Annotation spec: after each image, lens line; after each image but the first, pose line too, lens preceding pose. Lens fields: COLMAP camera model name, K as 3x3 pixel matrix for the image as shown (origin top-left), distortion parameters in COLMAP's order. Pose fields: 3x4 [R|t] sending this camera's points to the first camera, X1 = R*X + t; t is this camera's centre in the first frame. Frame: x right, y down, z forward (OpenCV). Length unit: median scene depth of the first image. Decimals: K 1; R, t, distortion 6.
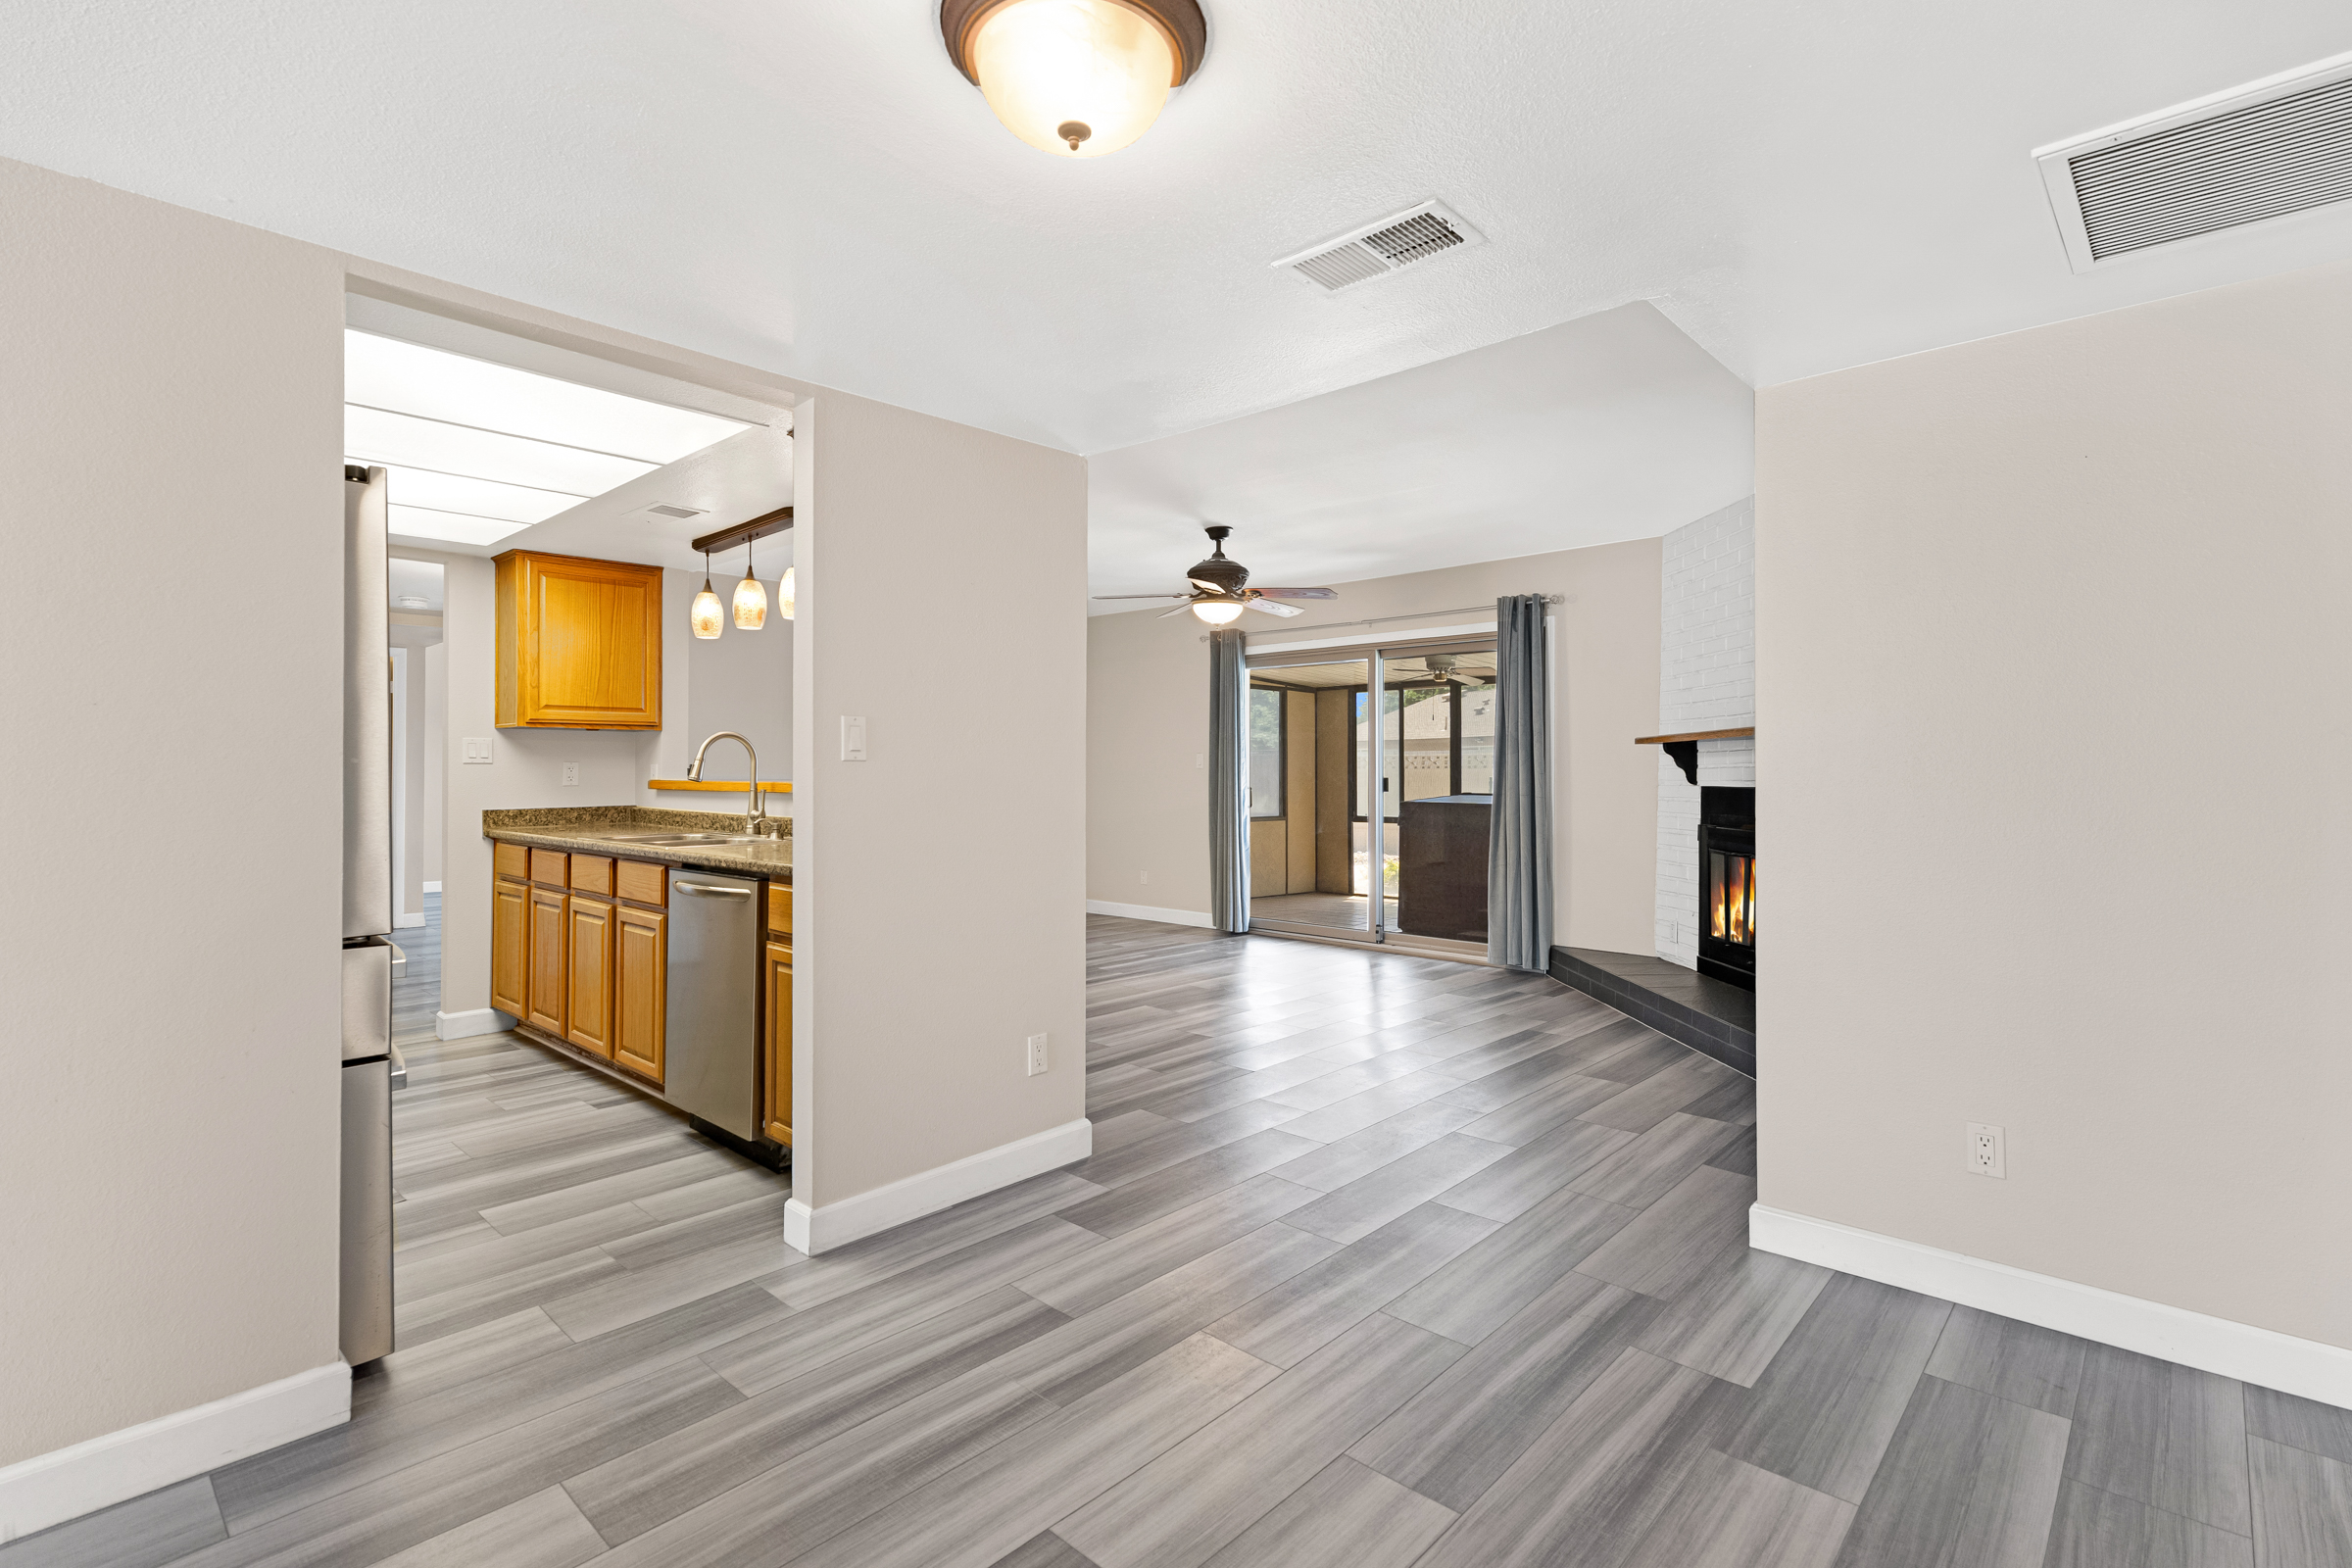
lens RADIAL K [[1099.1, 0, 1175.6], [0, 1099.1, 756.7], [0, 0, 1]] dist [0.011661, 0.000262]
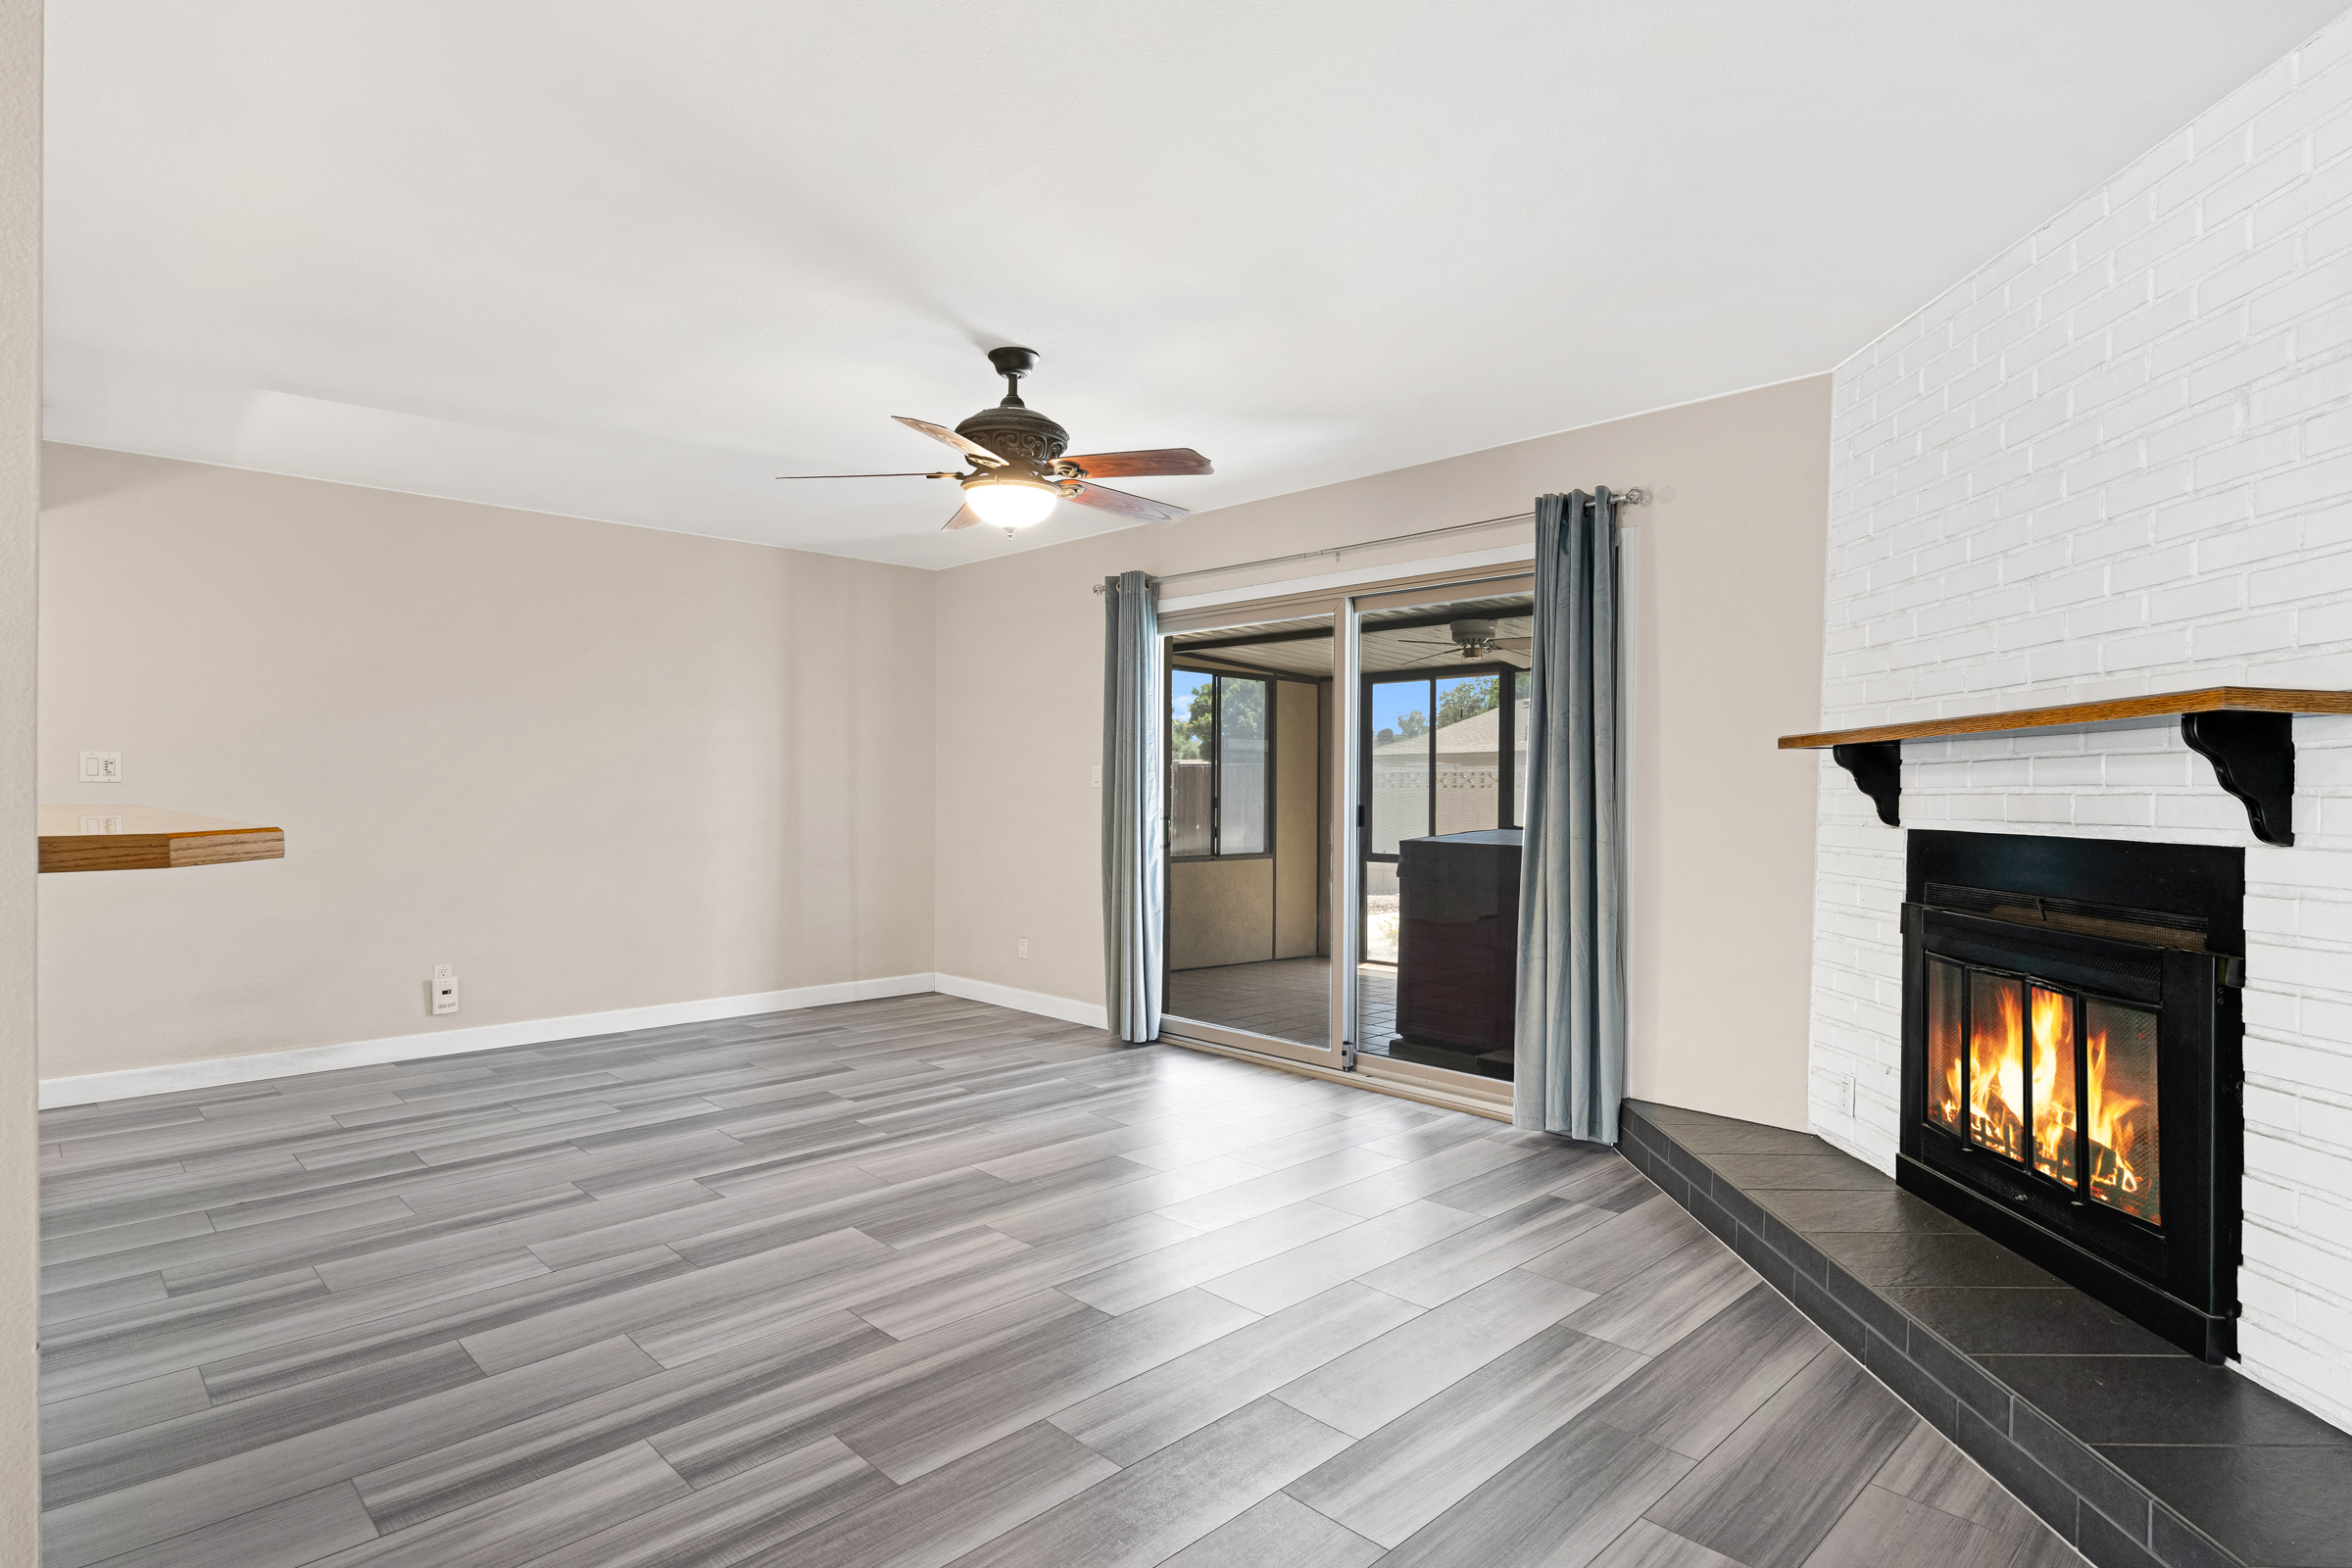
lens RADIAL K [[1229.0, 0, 1176.0], [0, 1229.0, 784.0], [0, 0, 1]] dist [0.001016, -0.001165]
pose [[0.999047, 0.006120, -0.043224, 0.154335], [-0.005671, 0.999929, 0.010509, 0.001269], [0.043285, -0.010254, 0.999010, 0.400605]]
